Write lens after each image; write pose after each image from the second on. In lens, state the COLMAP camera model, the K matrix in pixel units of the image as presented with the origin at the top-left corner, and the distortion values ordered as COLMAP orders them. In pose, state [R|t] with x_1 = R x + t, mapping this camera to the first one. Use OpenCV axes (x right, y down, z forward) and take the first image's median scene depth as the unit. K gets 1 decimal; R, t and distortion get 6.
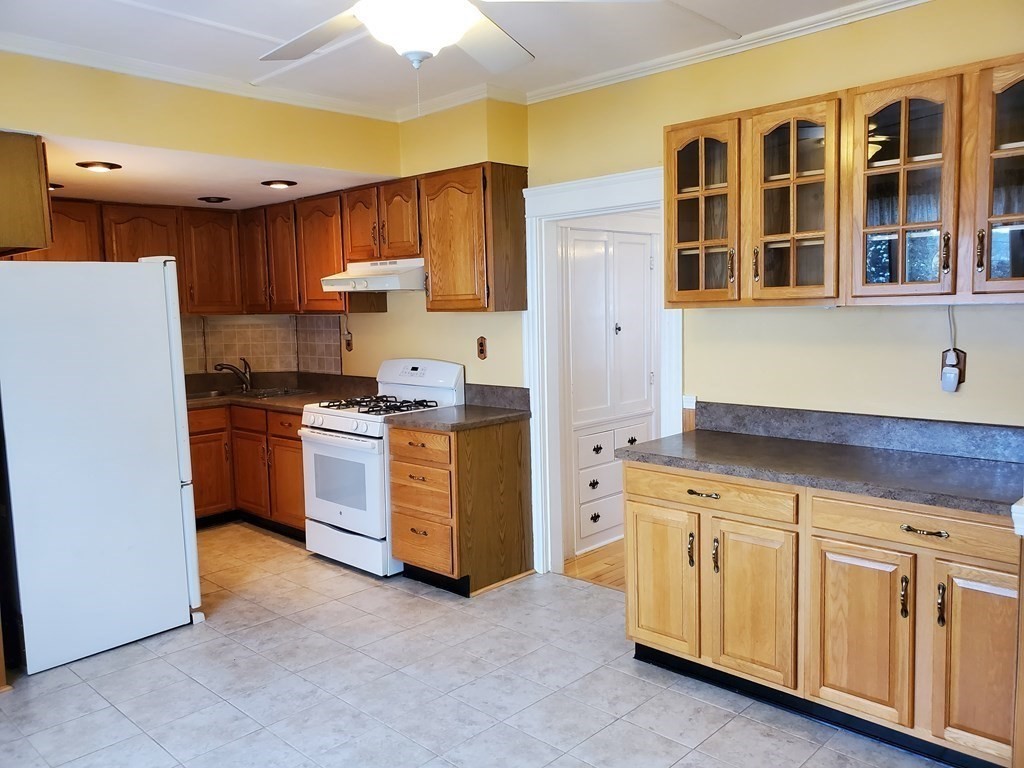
lens RADIAL K [[791.9, 0, 512.0], [0, 791.9, 384.0], [0, 0, 1]] dist [-0.007755, -0.003848]
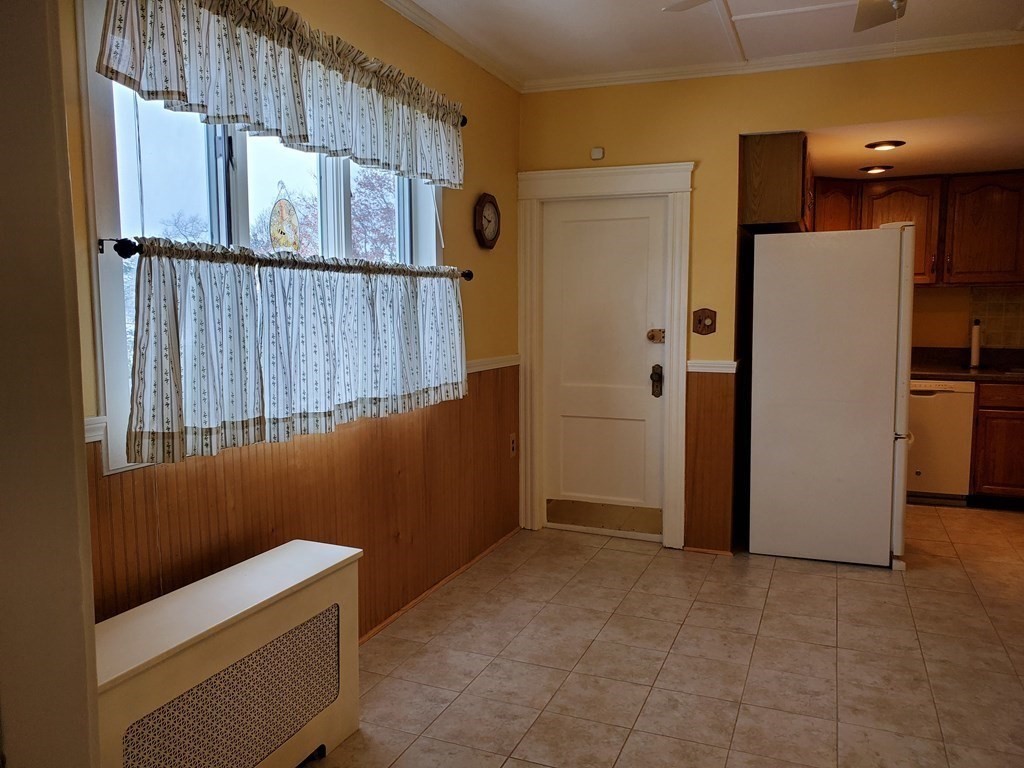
lens RADIAL K [[795.8, 0, 512.0], [0, 795.8, 384.0], [0, 0, 1]] dist [0.092731, -0.131603]
pose [[0.370729, 0.118223, -0.921186, 0.374374], [-0.101420, 0.991087, 0.086378, 0.014026], [0.923187, 0.061404, 0.379415, 0.095743]]
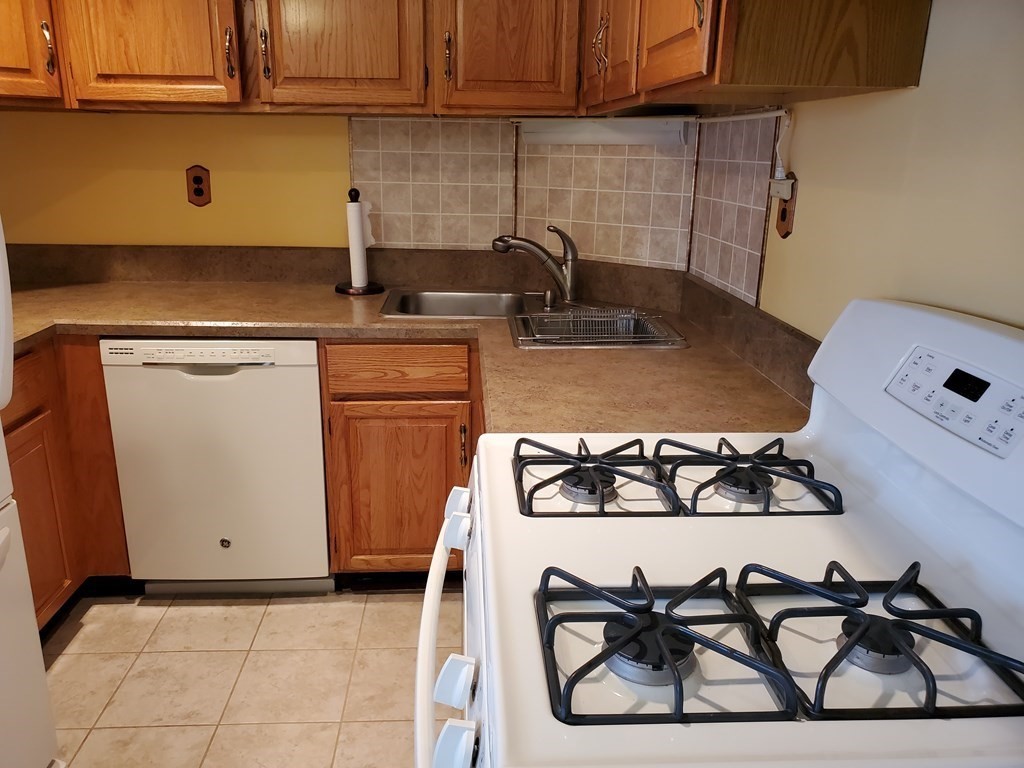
lens RADIAL K [[795.8, 0, 512.0], [0, 795.8, 384.0], [0, 0, 1]] dist [0.092731, -0.131603]
pose [[0.734563, 0.220249, -0.641800, -0.101450], [-0.096888, 0.970208, 0.222058, -0.064820], [0.671587, -0.100933, 0.734018, 0.995840]]
